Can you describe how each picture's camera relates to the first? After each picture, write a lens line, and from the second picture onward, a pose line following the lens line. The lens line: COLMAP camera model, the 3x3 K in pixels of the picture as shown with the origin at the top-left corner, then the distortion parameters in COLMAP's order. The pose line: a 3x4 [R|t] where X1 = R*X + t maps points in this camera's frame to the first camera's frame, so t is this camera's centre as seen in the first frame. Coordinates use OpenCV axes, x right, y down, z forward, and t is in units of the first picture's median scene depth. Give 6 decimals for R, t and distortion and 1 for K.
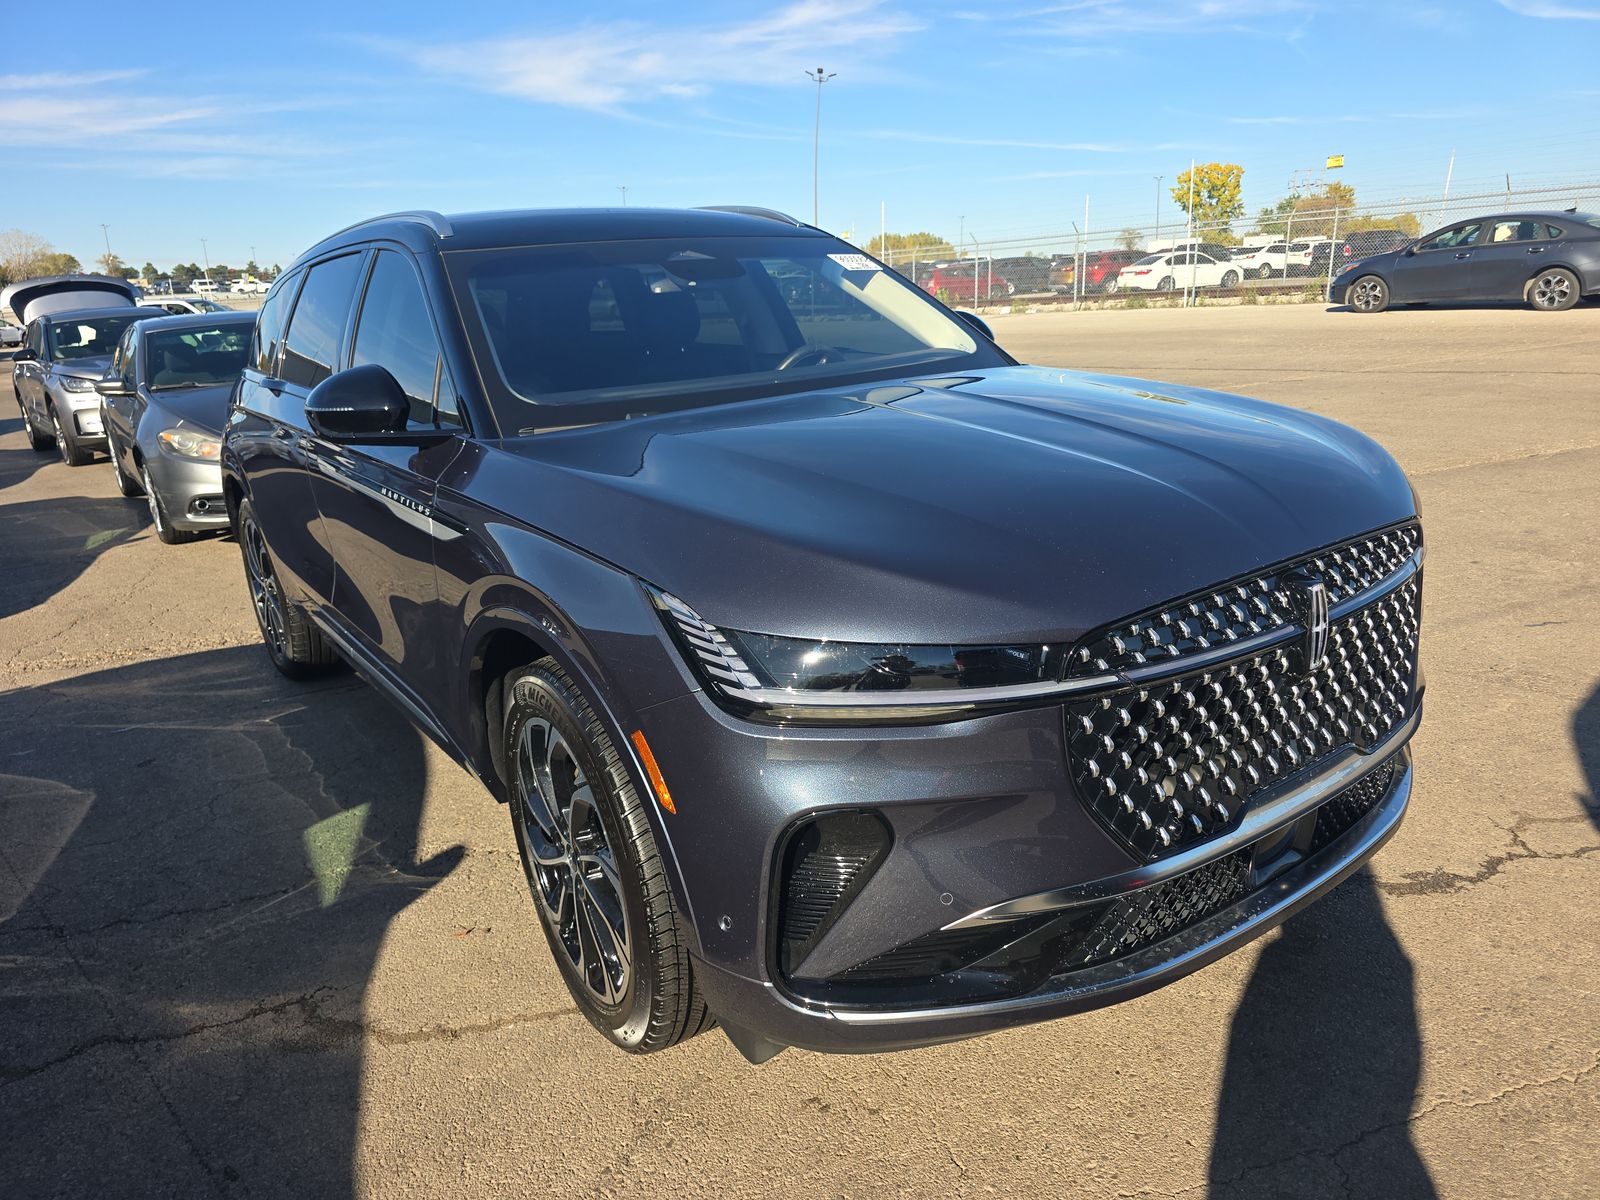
lens RADIAL K [[1090.4, 0, 804.9], [0, 1090.4, 576.4], [0, 0, 1]] dist [0.051833, -0.050120]
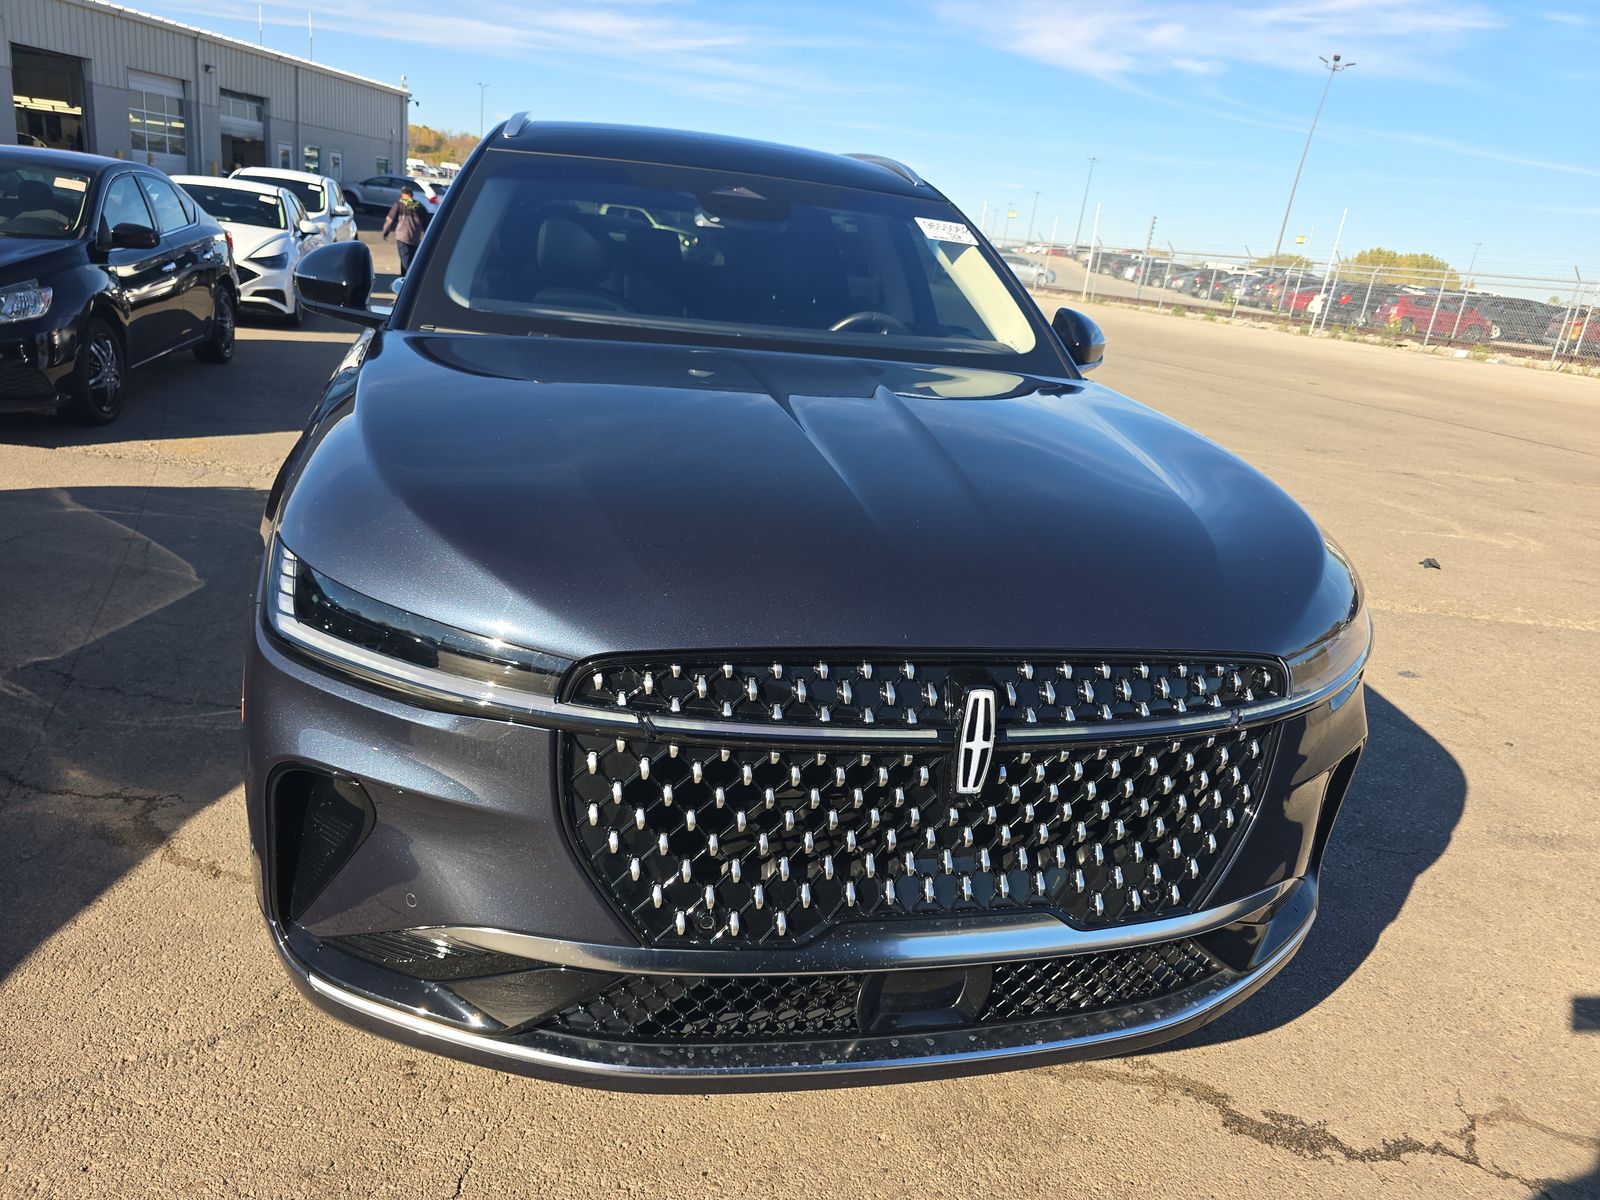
lens RADIAL K [[1090.4, 0, 804.9], [0, 1090.4, 576.4], [0, 0, 1]] dist [0.051833, -0.050120]
pose [[0.911098, 0.258913, -0.320725, 0.371036], [-0.249864, 0.965760, 0.069831, -0.059522], [0.327823, 0.016515, 0.944595, 0.147392]]
